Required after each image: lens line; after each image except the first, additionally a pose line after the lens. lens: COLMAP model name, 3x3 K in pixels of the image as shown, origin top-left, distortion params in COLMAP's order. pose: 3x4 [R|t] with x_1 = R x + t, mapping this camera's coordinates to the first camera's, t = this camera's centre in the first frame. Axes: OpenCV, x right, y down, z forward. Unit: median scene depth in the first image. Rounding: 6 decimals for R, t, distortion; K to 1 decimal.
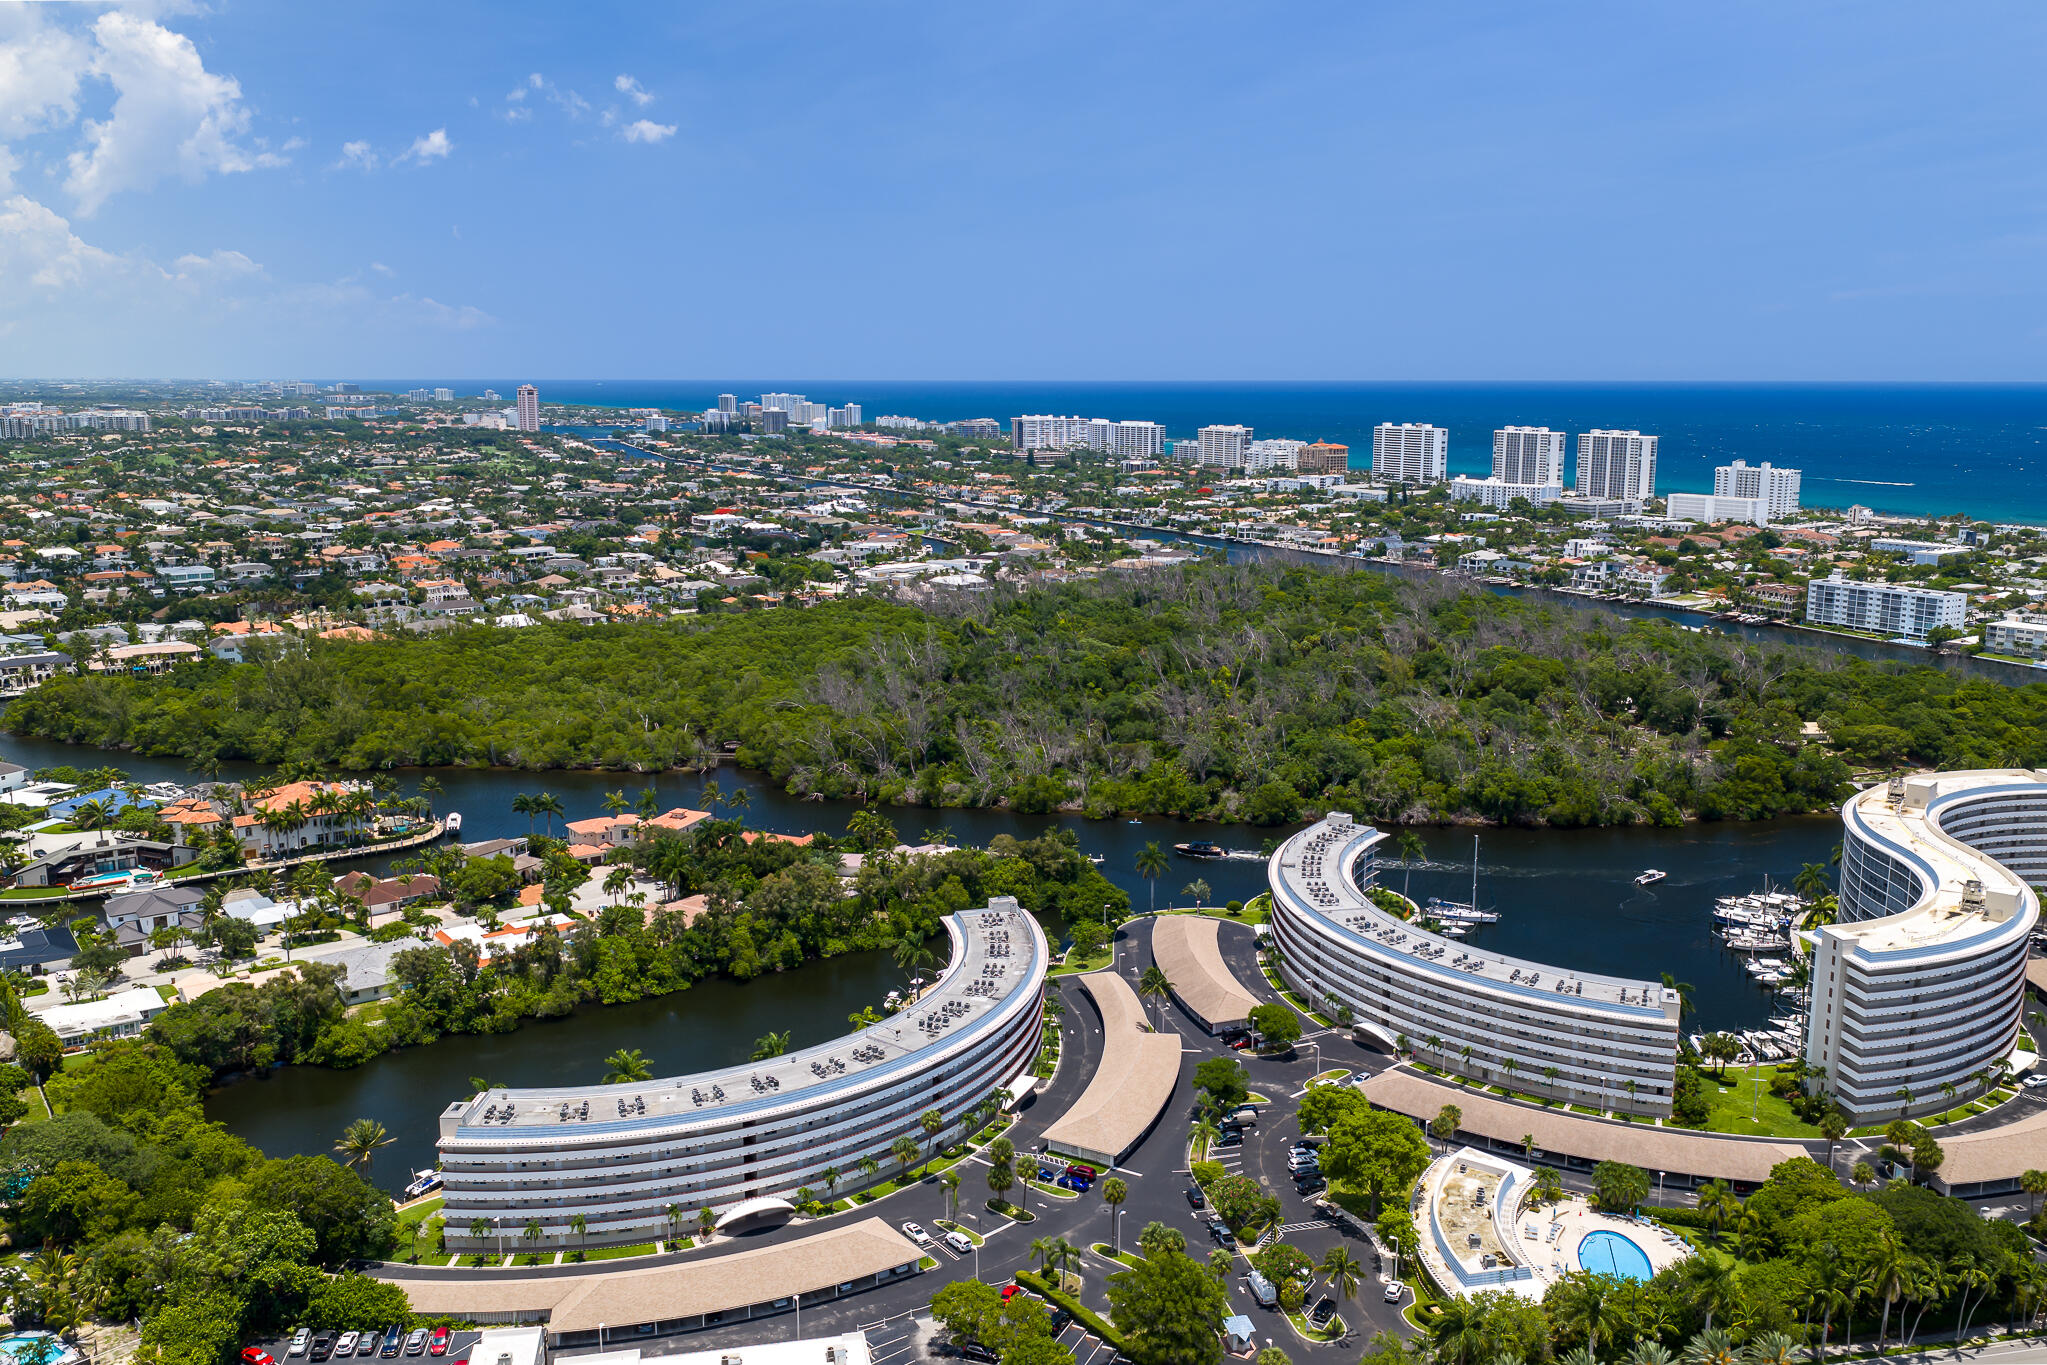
lens RADIAL K [[1704.2, 0, 1047.7], [0, 1704.2, 812.9], [0, 0, 1]] dist [0.017995, -0.000363]
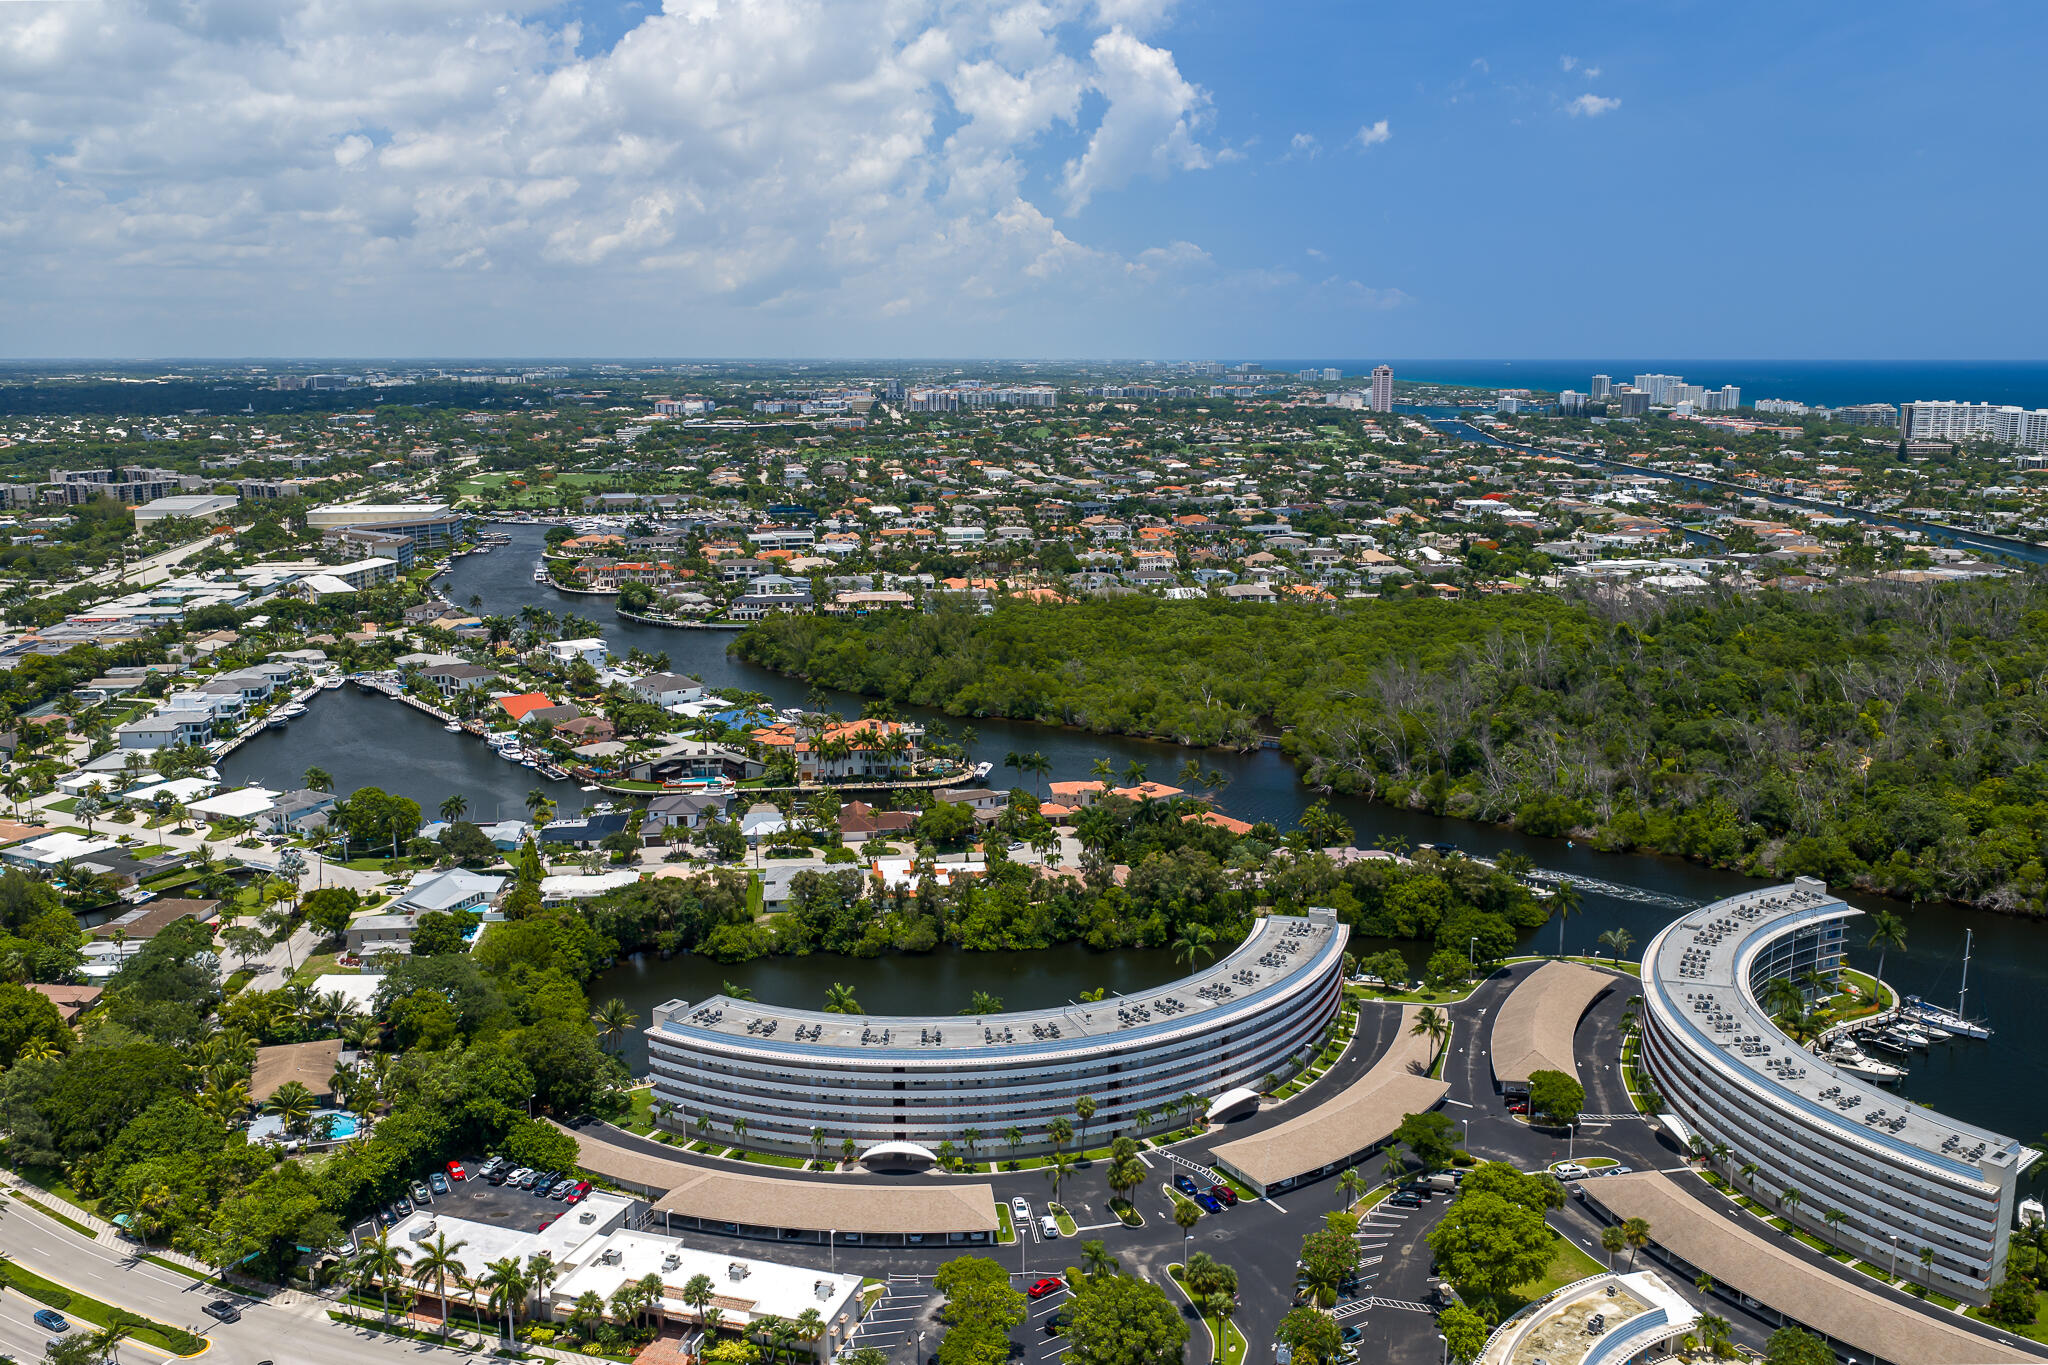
lens RADIAL K [[1711.0, 0, 1022.4], [0, 1711.0, 800.9], [0, 0, 1]] dist [0.051901, -0.081735]
pose [[0.870738, 0.125878, -0.475363, 0.216221], [-0.124434, 0.991622, 0.034655, -0.017833], [0.475743, 0.028976, 0.879107, 0.051444]]
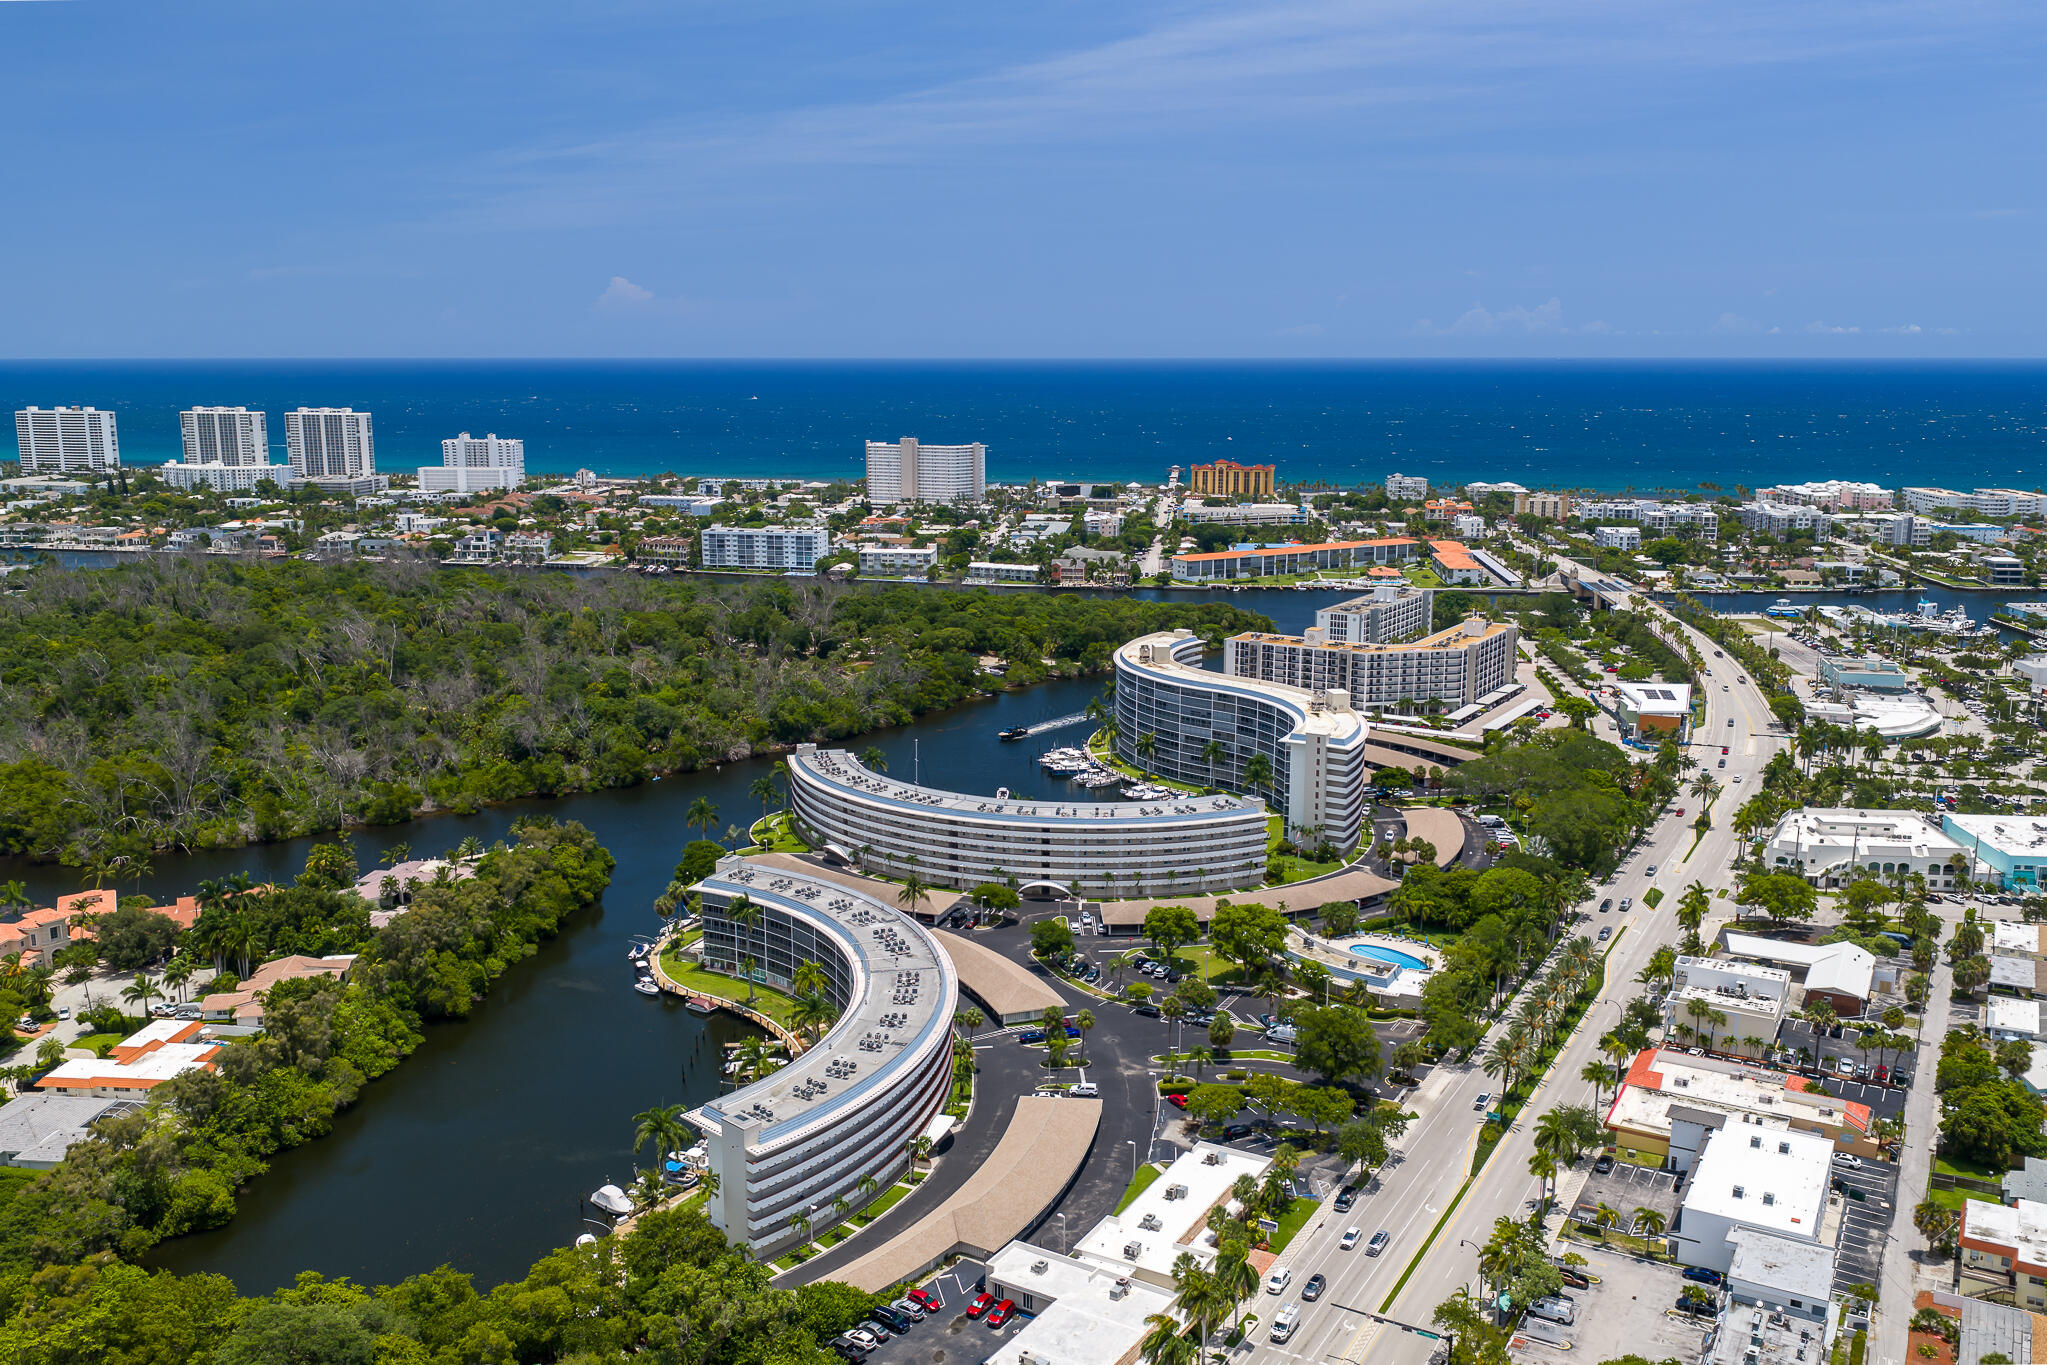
lens RADIAL K [[1710.2, 0, 1021.9], [0, 1710.2, 800.8], [0, 0, 1]] dist [0.051901, -0.081735]
pose [[0.667195, -0.192884, 0.719477, -0.496373], [0.190517, 0.977953, 0.085505, -0.028402], [-0.720107, 0.080024, 0.689233, 0.116908]]
